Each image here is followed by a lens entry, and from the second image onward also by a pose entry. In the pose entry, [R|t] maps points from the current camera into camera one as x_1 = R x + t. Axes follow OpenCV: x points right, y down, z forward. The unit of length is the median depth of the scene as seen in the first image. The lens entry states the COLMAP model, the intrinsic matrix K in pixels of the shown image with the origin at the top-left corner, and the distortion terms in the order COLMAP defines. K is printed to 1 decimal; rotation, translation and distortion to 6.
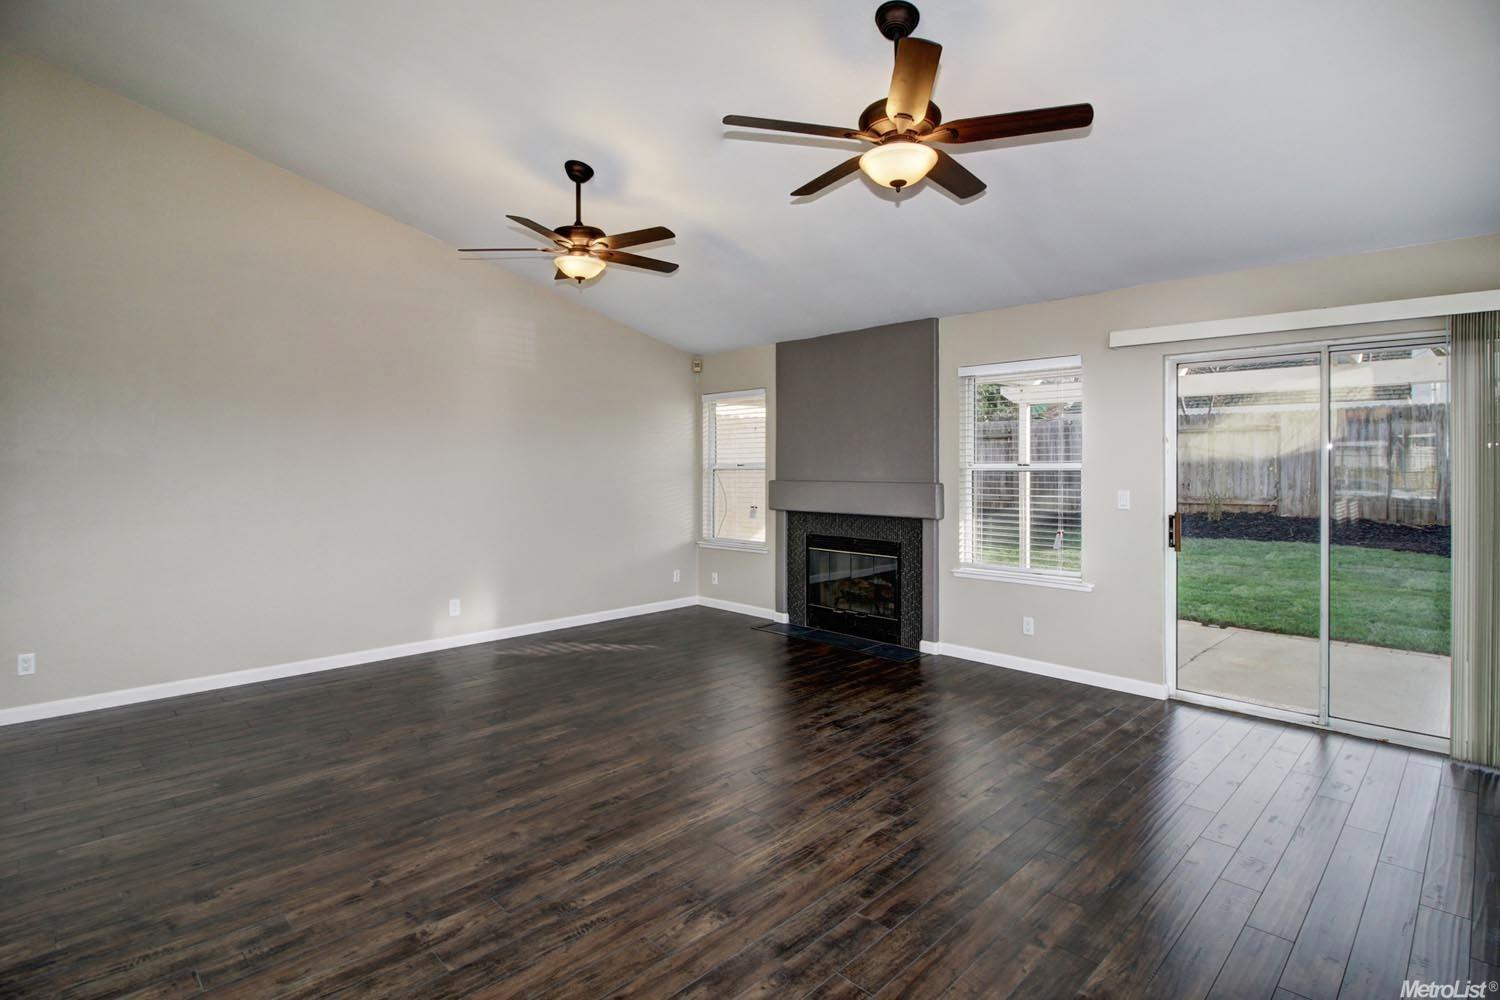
lens RADIAL K [[742.6, 0, 760.9], [0, 742.6, 469.1], [0, 0, 1]] dist [0.022098, -0.000369]
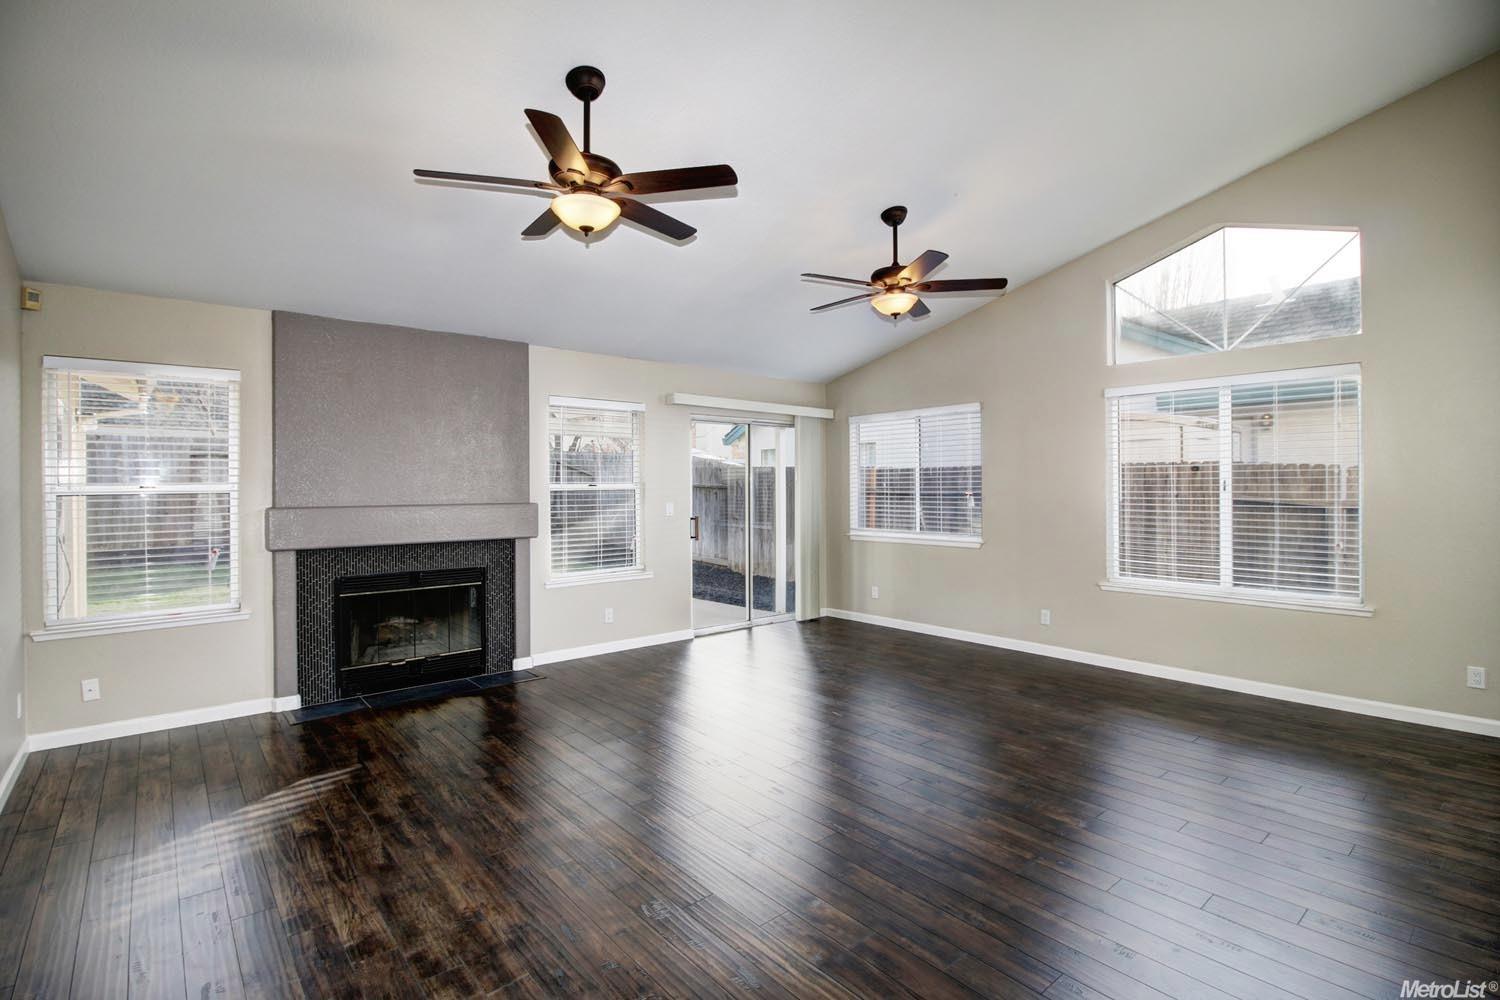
lens RADIAL K [[702.7, 0, 750.0], [0, 702.7, 500.0], [0, 0, 1]] dist [-0.017226, -0.000032]
pose [[0.078336, -0.015919, 0.996800, -0.950551], [0.012910, 0.999805, 0.014952, 0.005260], [-0.996843, 0.011697, 0.078526, 0.816462]]
